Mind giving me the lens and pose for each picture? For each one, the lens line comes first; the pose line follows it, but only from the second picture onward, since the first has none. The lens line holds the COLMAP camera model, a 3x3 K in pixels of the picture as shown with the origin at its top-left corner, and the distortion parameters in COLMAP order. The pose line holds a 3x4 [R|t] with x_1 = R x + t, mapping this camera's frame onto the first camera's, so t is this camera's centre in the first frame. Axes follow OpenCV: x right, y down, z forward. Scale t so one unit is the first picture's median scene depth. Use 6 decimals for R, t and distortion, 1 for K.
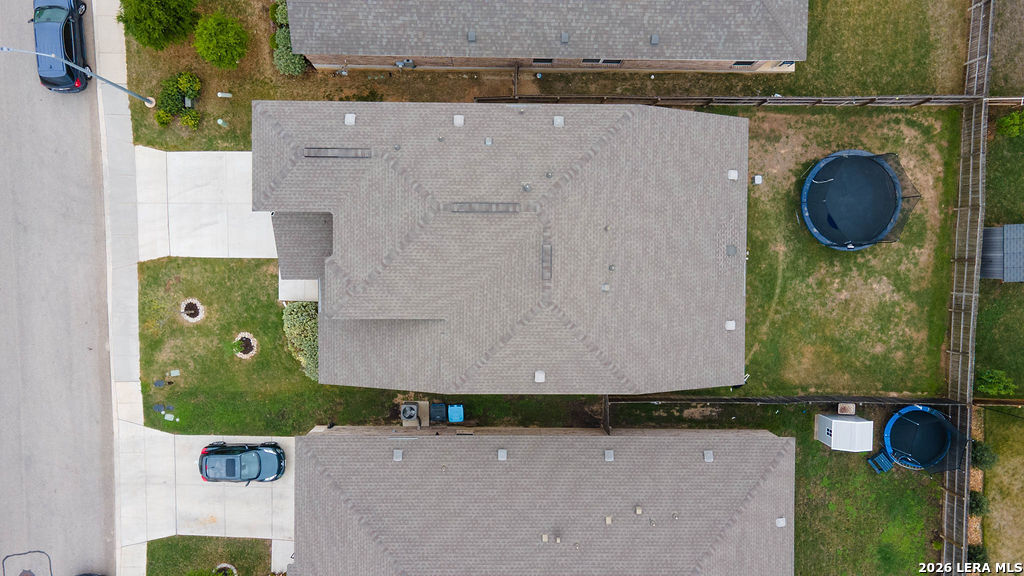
lens RADIAL K [[936.1, 0, 512.7], [0, 936.1, 287.8], [0, 0, 1]] dist [0.042855, 0.000000]
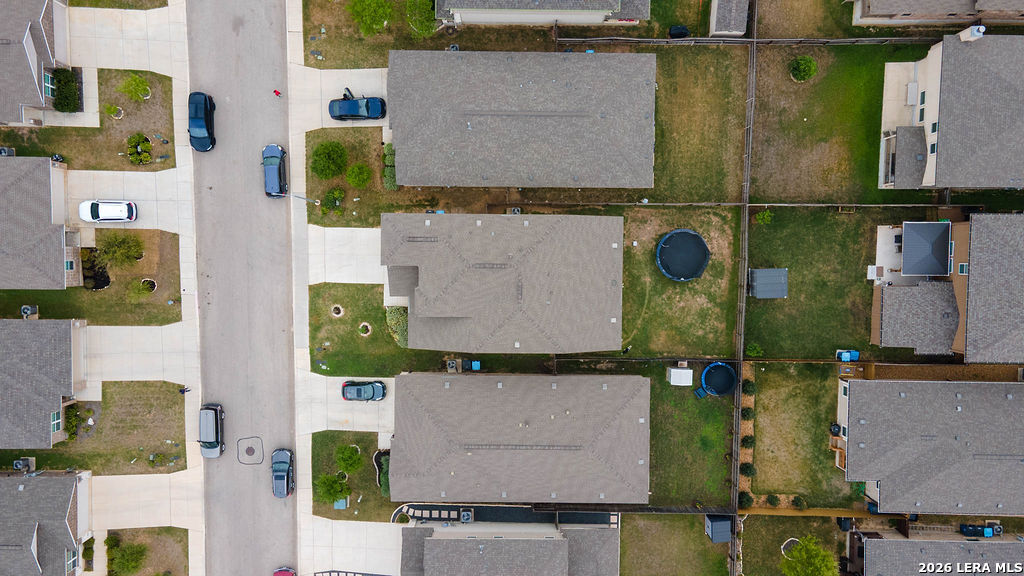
lens RADIAL K [[936.1, 0, 510.8], [0, 936.1, 287.4], [0, 0, 1]] dist [0.042855, 0.000000]
pose [[0.999890, 0.003758, -0.014370, 0.036718], [-0.003564, 0.999903, 0.013492, -0.050624], [0.014419, -0.013439, 0.999806, -0.899366]]
